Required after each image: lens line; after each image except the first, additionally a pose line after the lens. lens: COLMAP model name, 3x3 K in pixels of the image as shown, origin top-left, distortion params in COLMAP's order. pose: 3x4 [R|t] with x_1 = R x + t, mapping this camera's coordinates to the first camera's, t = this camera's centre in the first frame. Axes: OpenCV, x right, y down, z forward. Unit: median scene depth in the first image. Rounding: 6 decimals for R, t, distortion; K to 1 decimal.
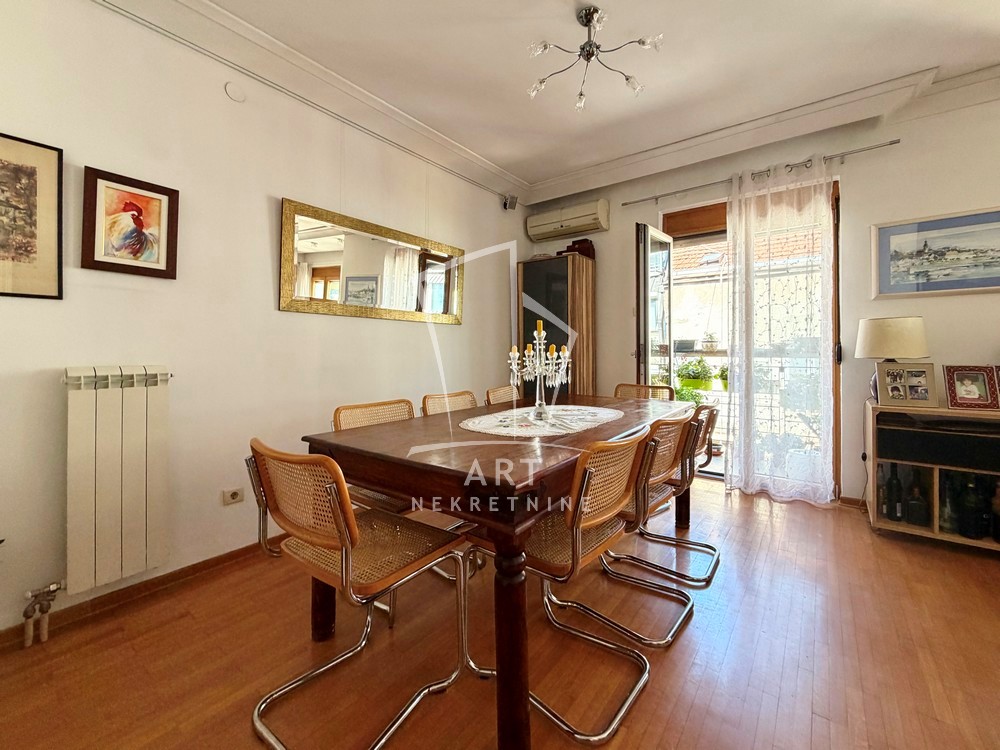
lens RADIAL K [[428.0, 0, 495.8], [0, 428.0, 346.5], [0, 0, 1]] dist [0.006974, 0.000067]
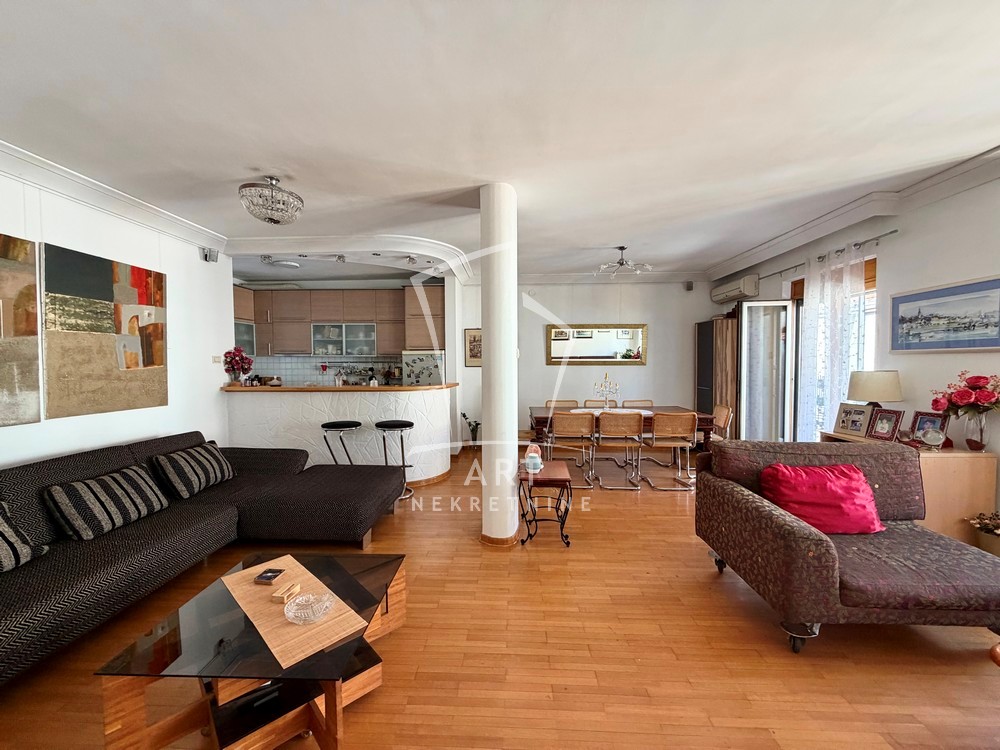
lens RADIAL K [[398.8, 0, 494.9], [0, 398.8, 376.8], [0, 0, 1]] dist [0.002357, -0.000897]
pose [[0.573693, 0.031644, -0.818459, 1.269142], [0.012682, 0.998790, 0.047506, -0.122307], [0.818972, -0.037634, 0.572598, -0.673514]]
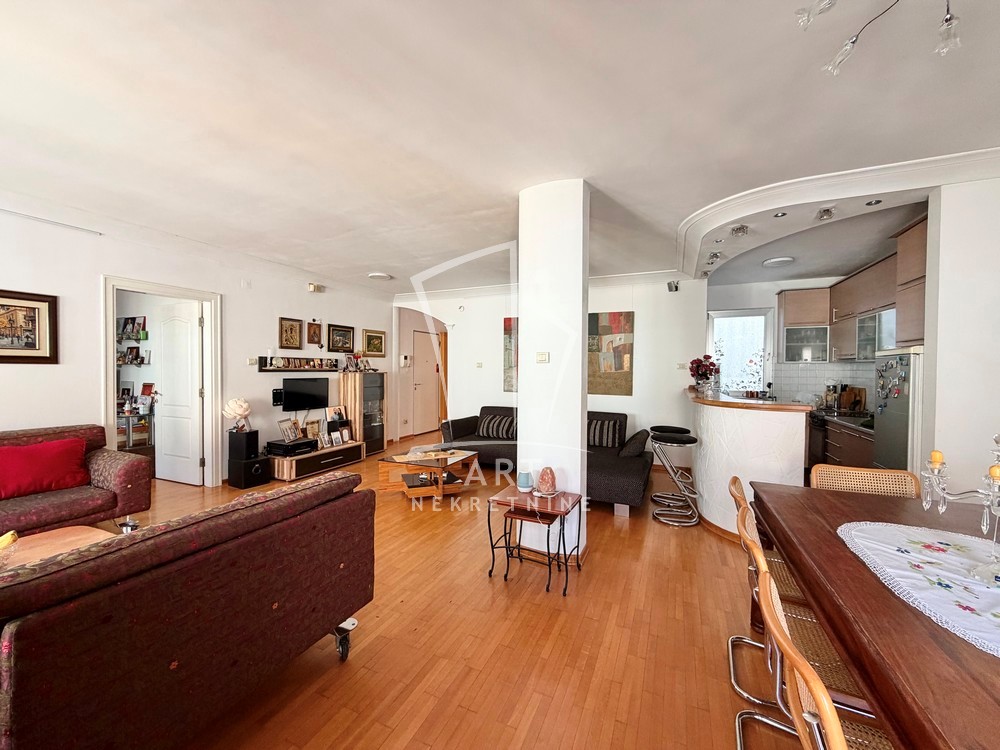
lens RADIAL K [[398.8, 0, 496.1], [0, 398.8, 374.4], [0, 0, 1]] dist [0.002357, -0.000897]
pose [[-0.971352, -0.000435, -0.237644, 0.717295], [-0.001428, 0.999991, 0.004007, -0.095216], [0.237640, 0.004231, -0.971344, 1.061430]]
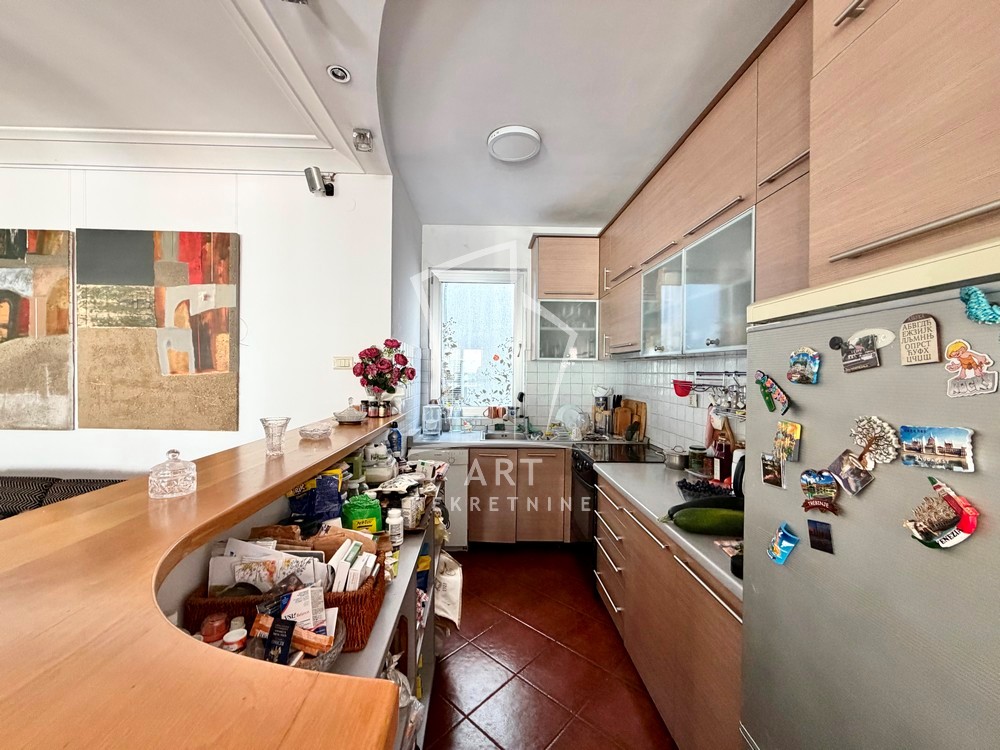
lens RADIAL K [[398.8, 0, 492.0], [0, 398.8, 376.9], [0, 0, 1]] dist [0.002357, -0.000897]
pose [[-0.774322, 0.002349, -0.632787, -0.355482], [-0.003259, 0.999965, 0.007700, -0.106109], [0.632783, 0.008025, -0.774287, 0.252290]]
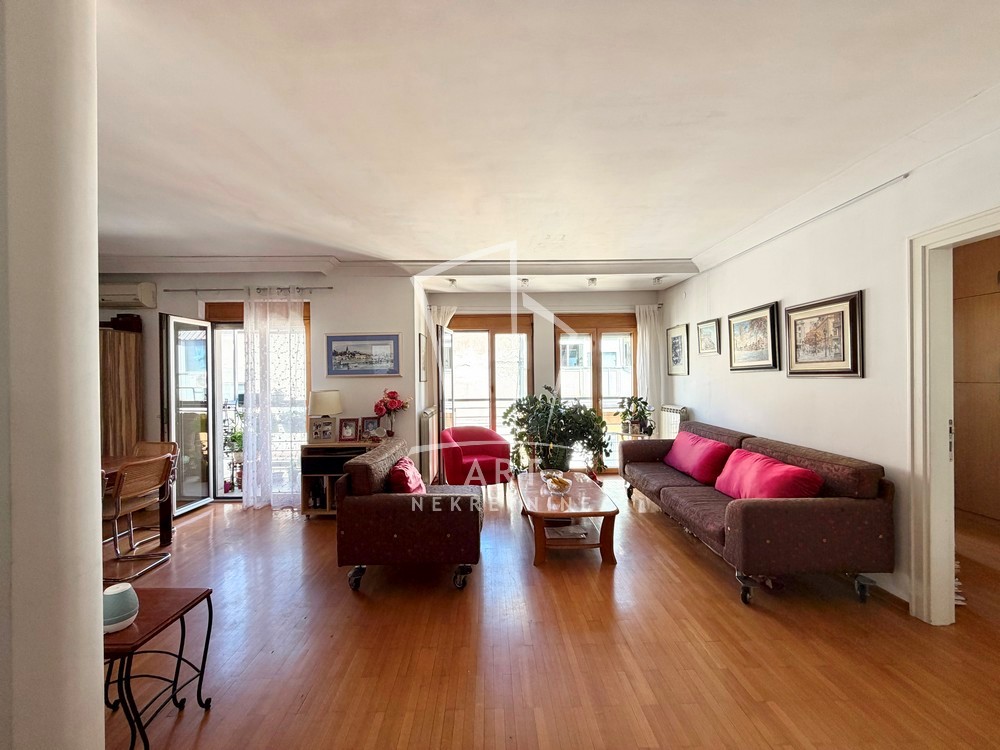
lens RADIAL K [[398.8, 0, 497.7], [0, 398.8, 377.9], [0, 0, 1]] dist [0.002357, -0.000897]
pose [[0.779048, -0.007706, 0.626917, 0.459171], [0.002374, 0.999954, 0.009341, -0.132493], [-0.626960, -0.005788, 0.779030, -0.683311]]
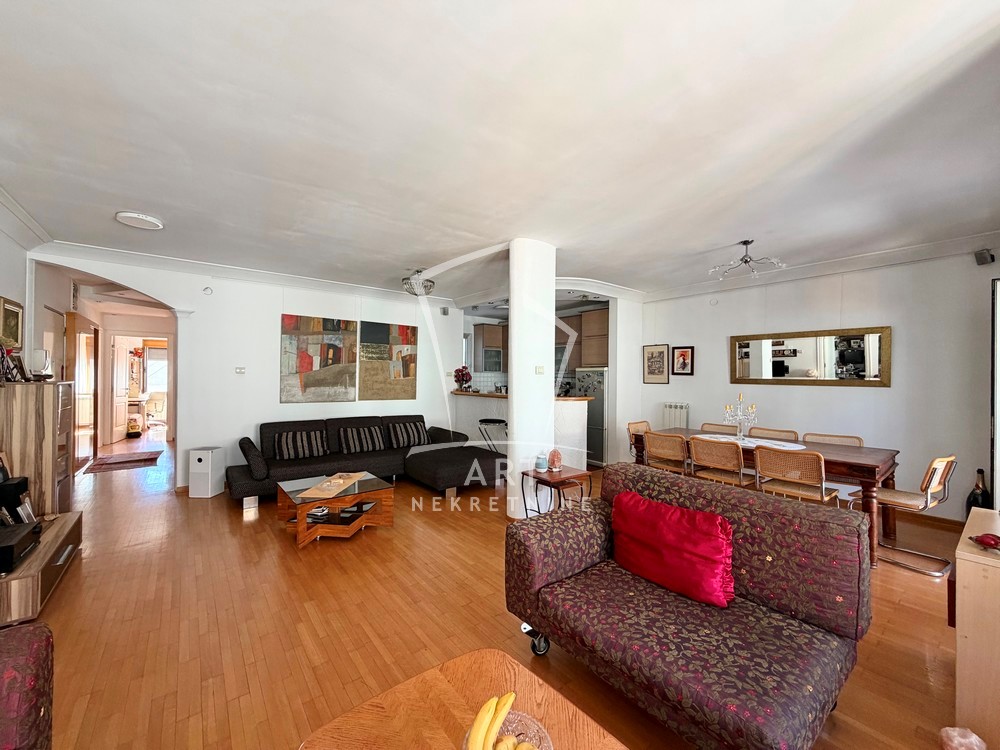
lens RADIAL K [[398.8, 0, 494.5], [0, 398.8, 375.4], [0, 0, 1]] dist [0.002357, -0.000897]
pose [[-0.251719, -0.003596, -0.967794, 1.750838], [0.001654, 0.999990, -0.004146, -0.110828], [0.967799, -0.002644, -0.251711, 0.262987]]
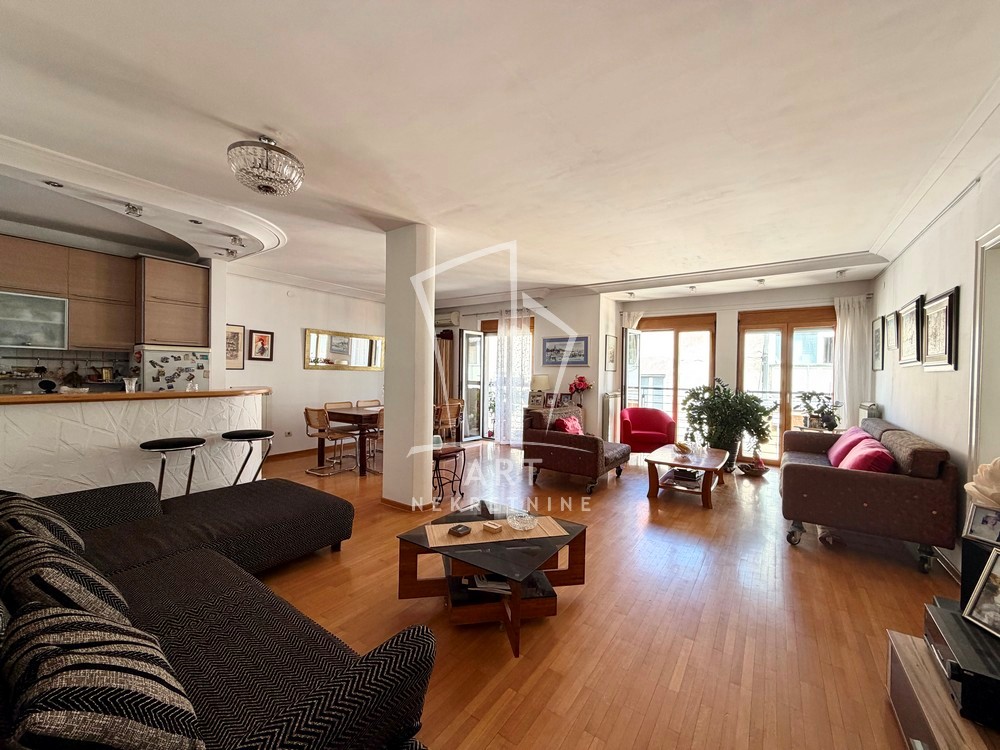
lens RADIAL K [[398.8, 0, 496.1], [0, 398.8, 377.5], [0, 0, 1]] dist [0.002357, -0.000897]
pose [[0.998828, 0.018539, 0.044713, 0.546292], [-0.019627, 0.999519, 0.024009, -0.103817], [-0.044246, -0.024858, 0.998711, -1.446548]]
